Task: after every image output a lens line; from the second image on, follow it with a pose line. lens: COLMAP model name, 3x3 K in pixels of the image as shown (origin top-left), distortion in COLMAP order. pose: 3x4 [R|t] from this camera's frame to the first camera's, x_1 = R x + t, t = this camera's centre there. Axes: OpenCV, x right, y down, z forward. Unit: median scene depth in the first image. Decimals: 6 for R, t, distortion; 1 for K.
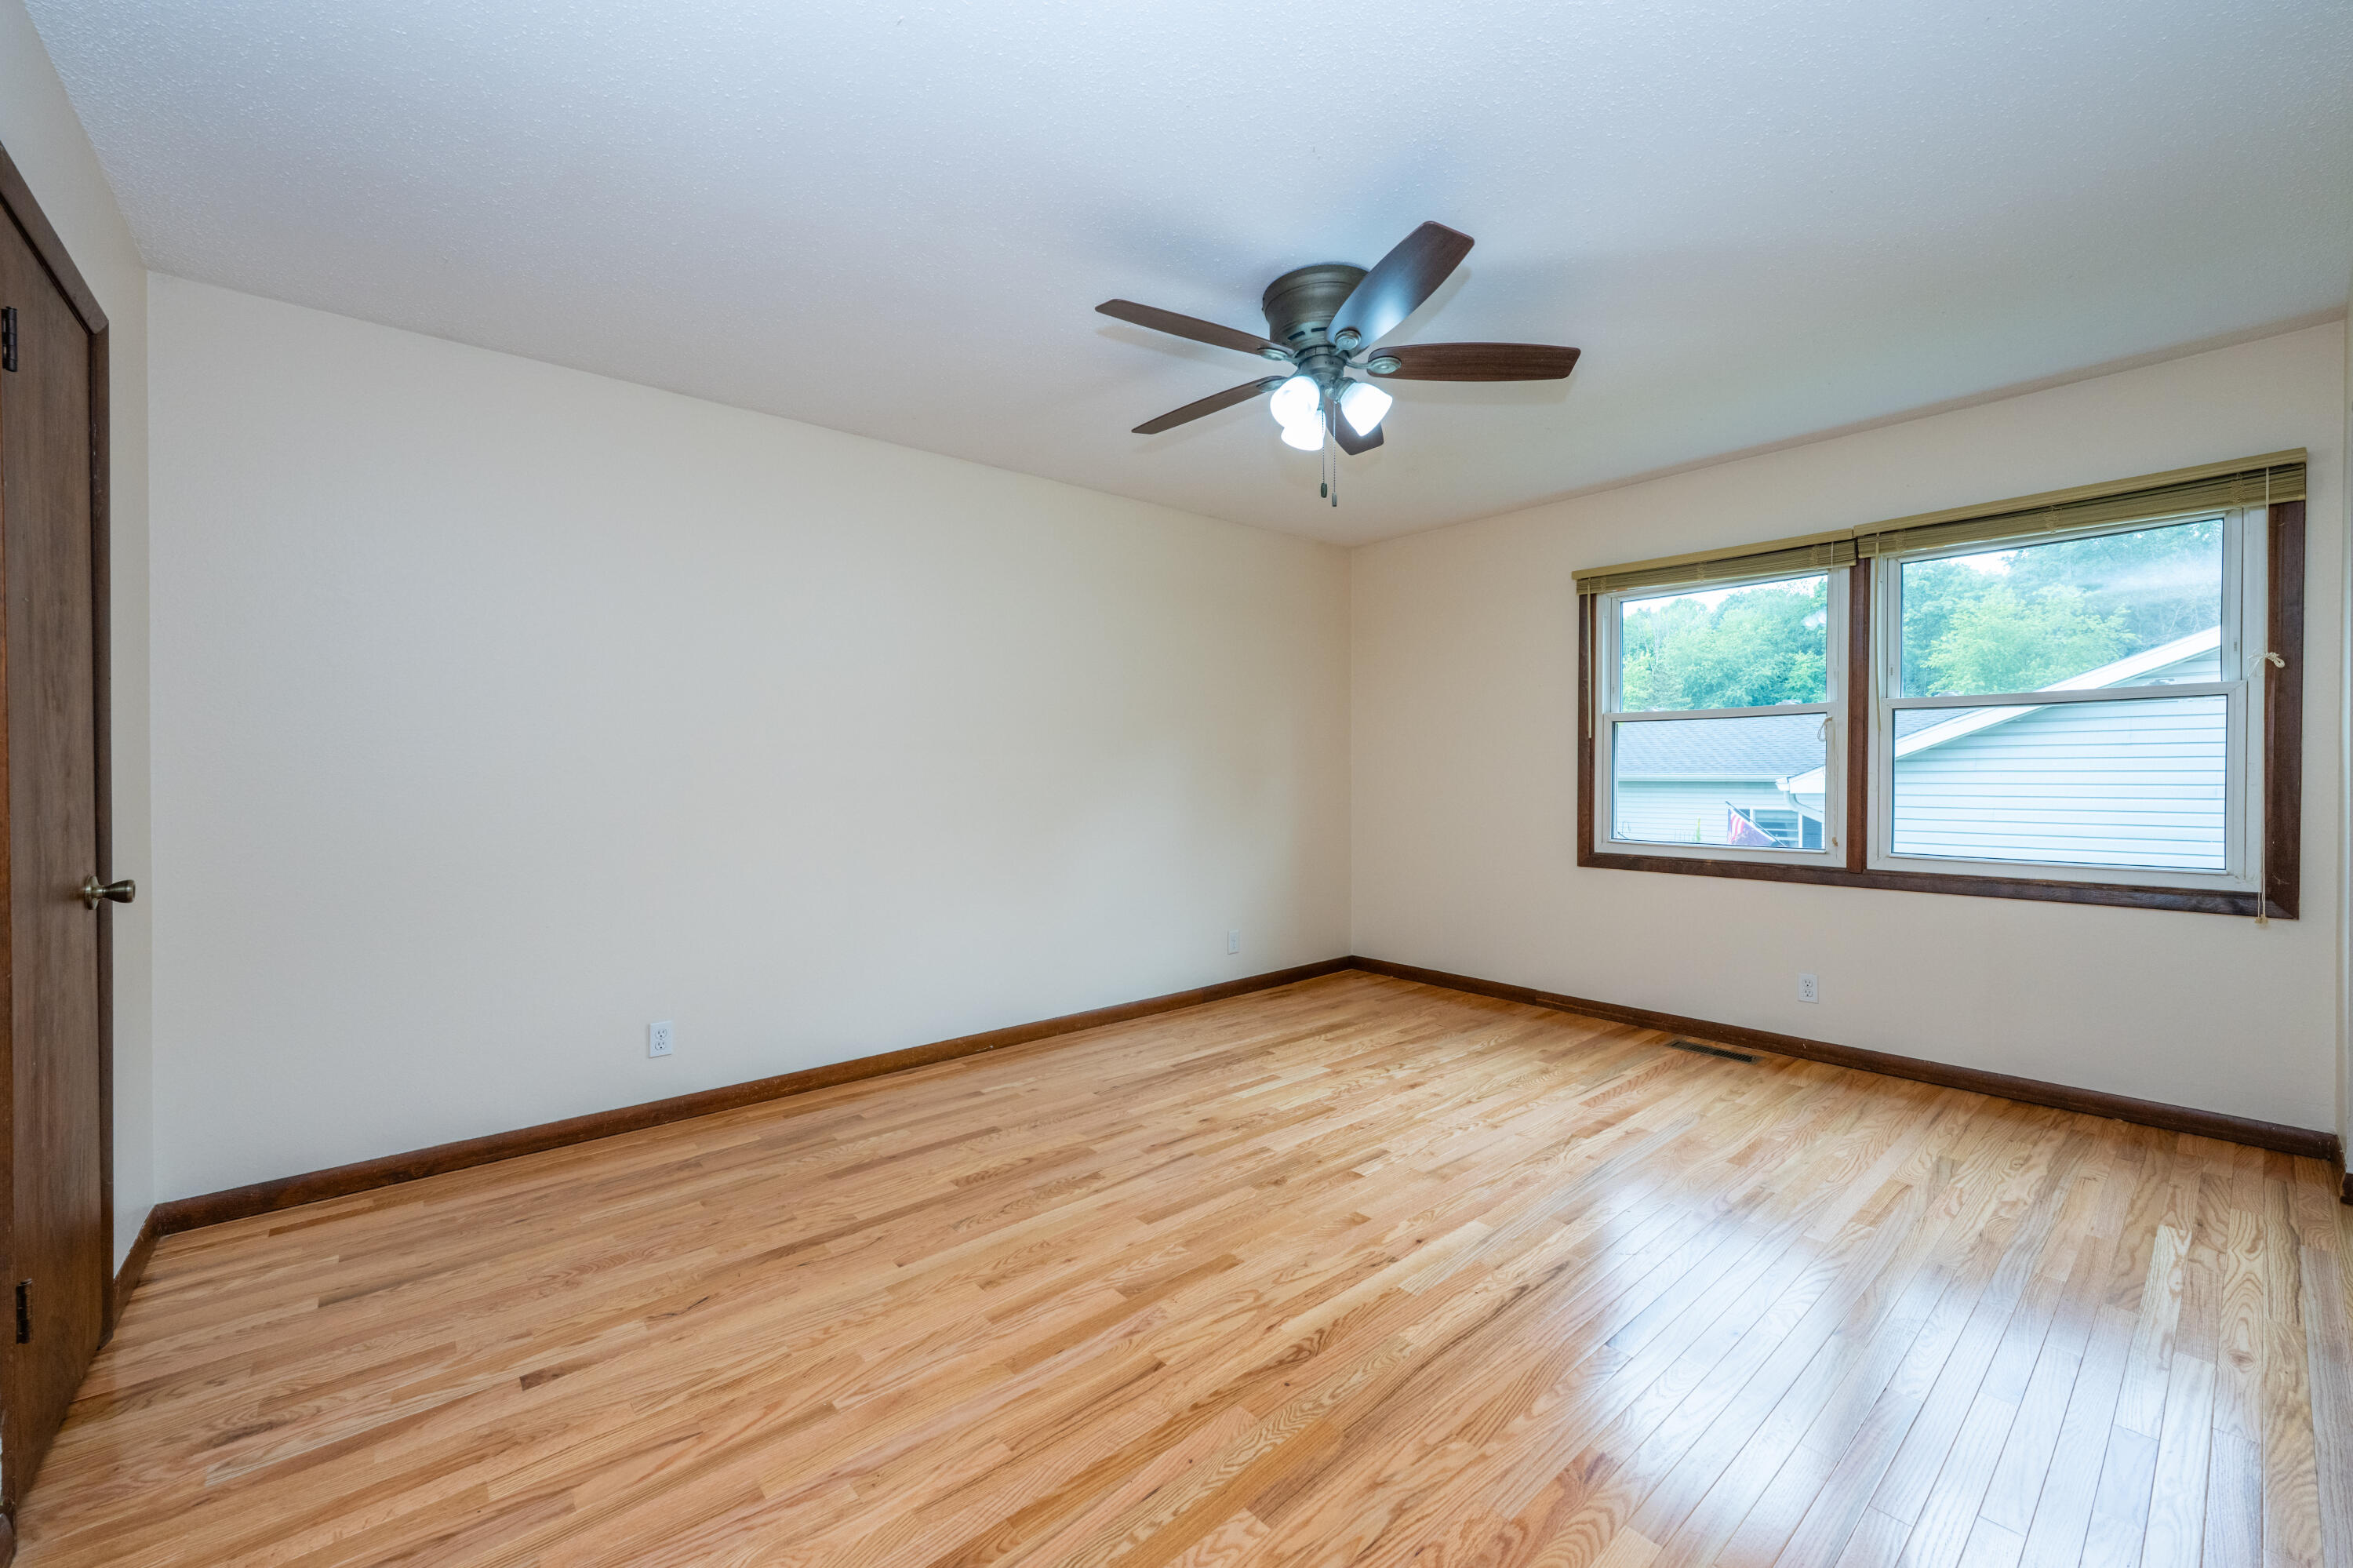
lens RADIAL K [[936.0, 0, 1172.0], [0, 936.0, 783.9], [0, 0, 1]] dist [-0.001791, -0.000096]
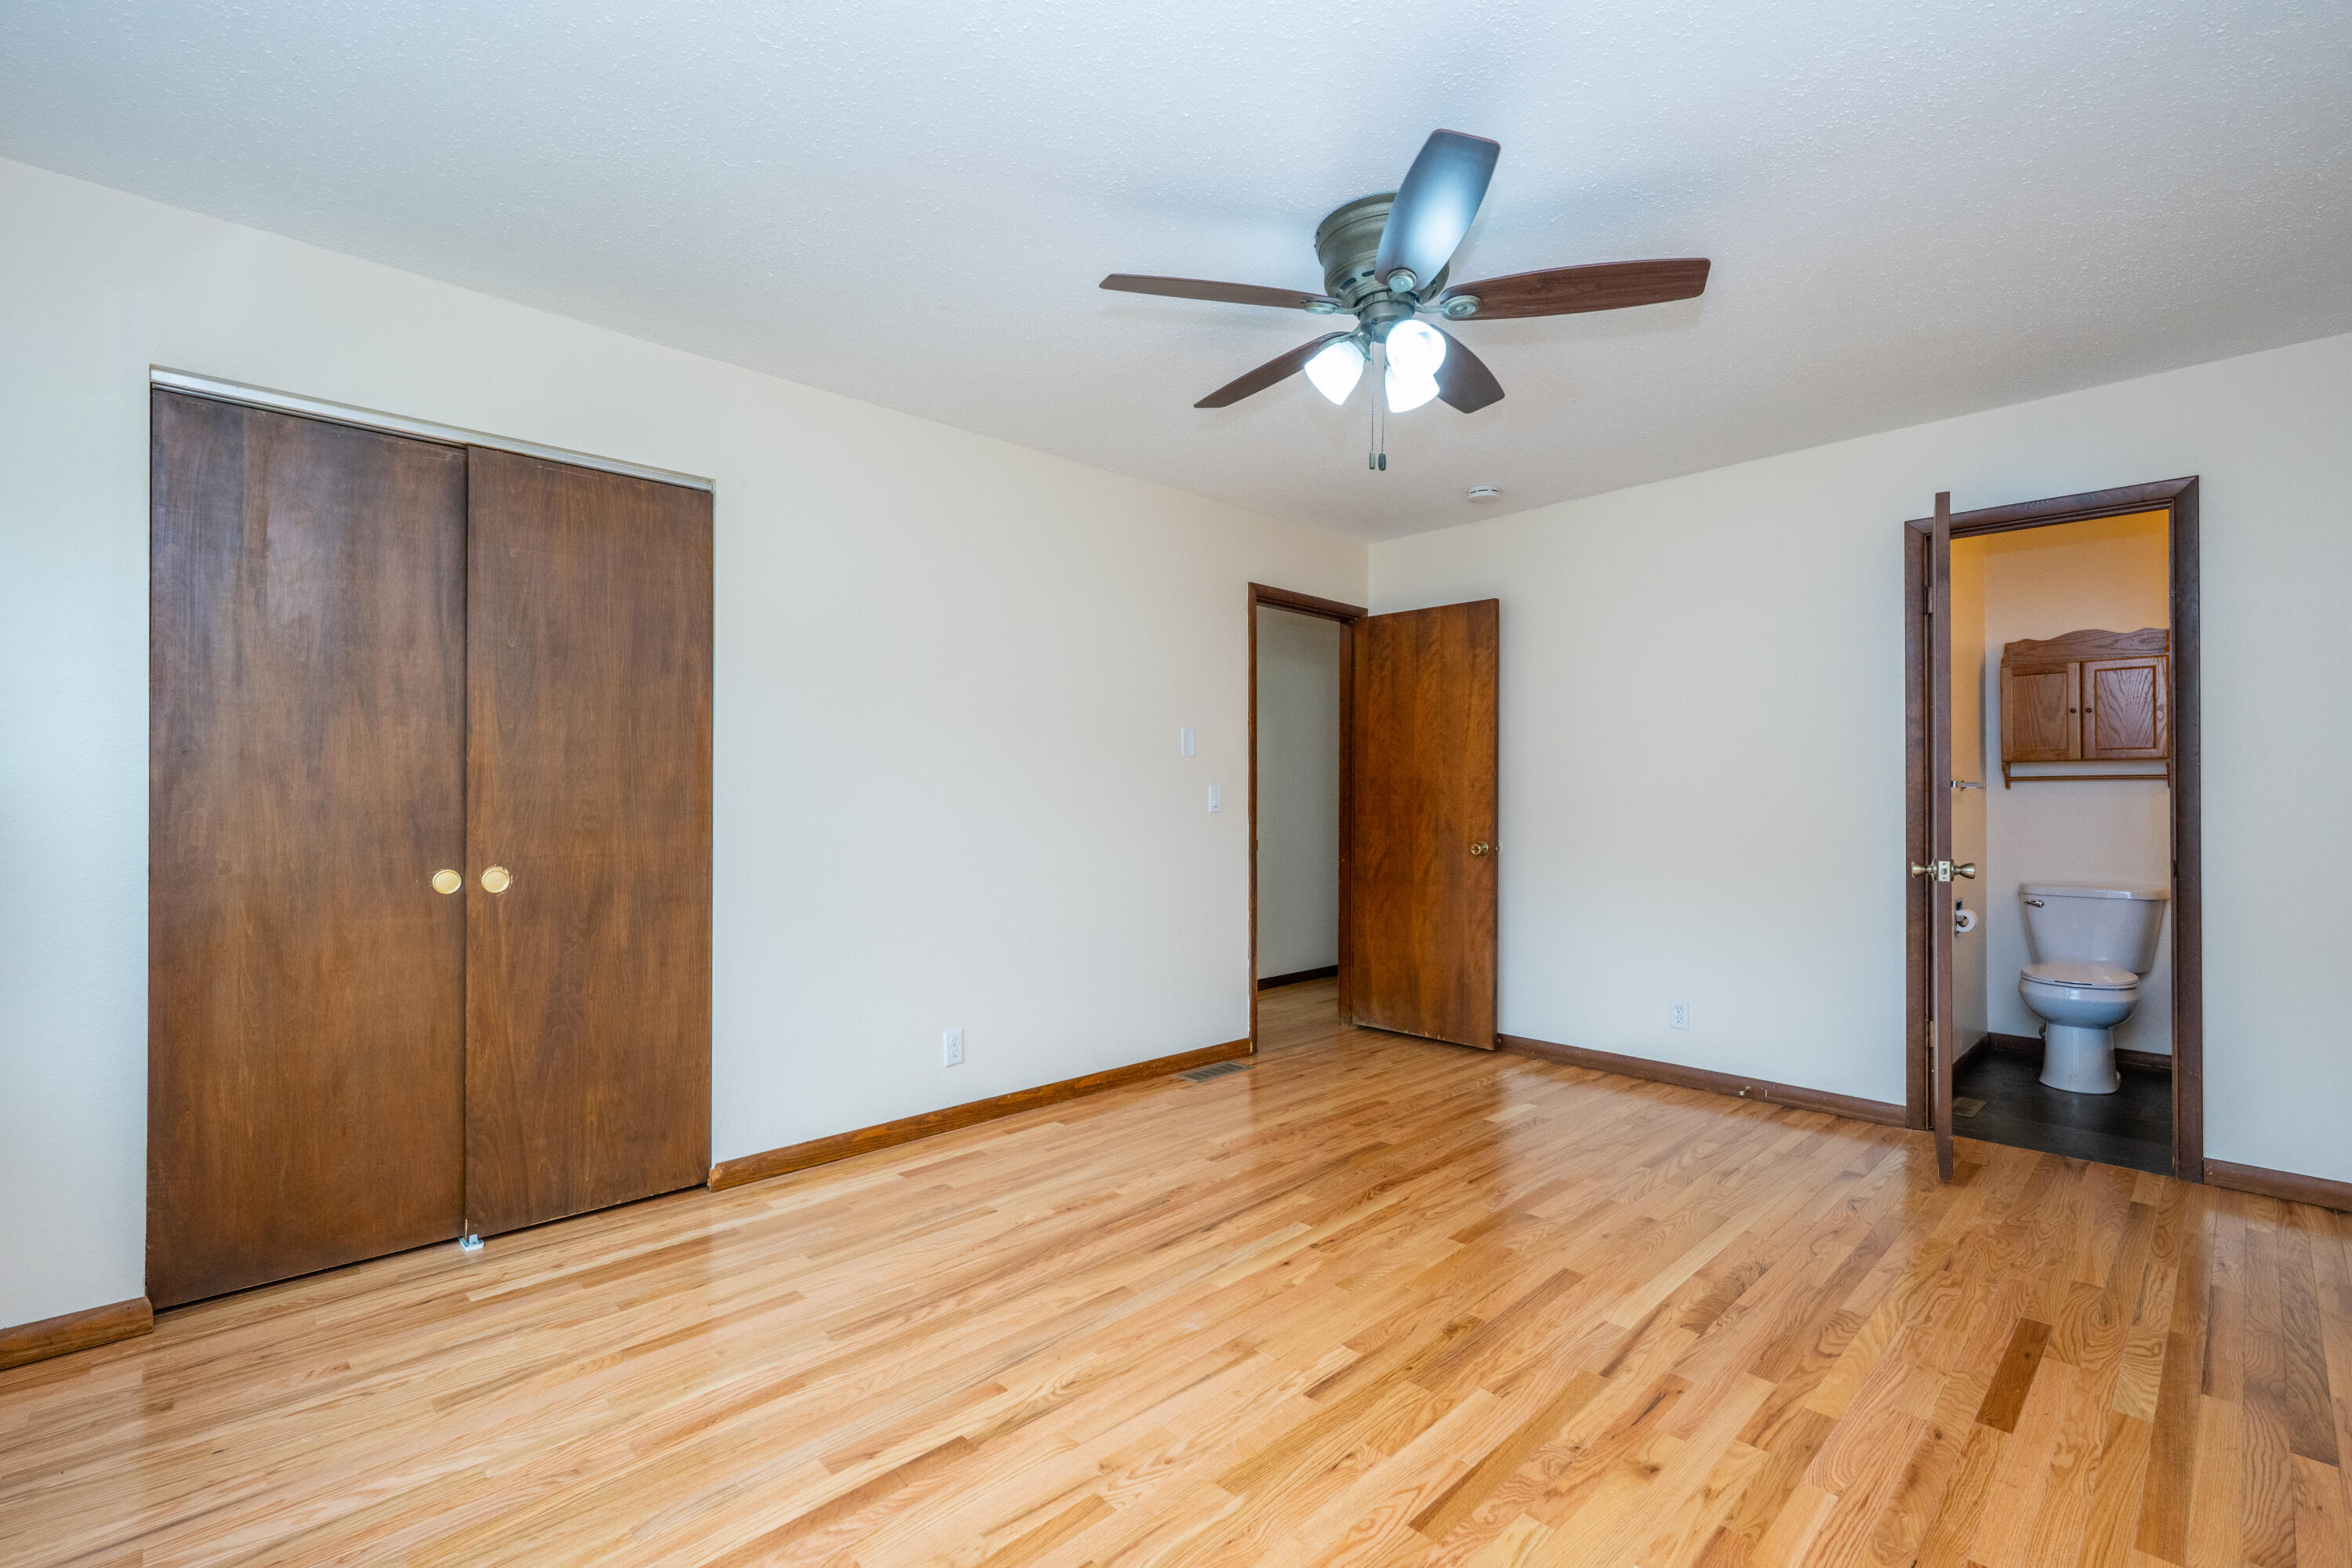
lens RADIAL K [[1046.1, 0, 1177.7], [0, 1046.1, 789.4], [0, 0, 1]] dist [0.002204, 0.000302]
pose [[-0.998075, 0.005284, -0.061792, 0.414406], [0.005031, 0.999978, 0.004258, -0.022874], [0.061813, 0.003939, -0.998080, 1.955642]]
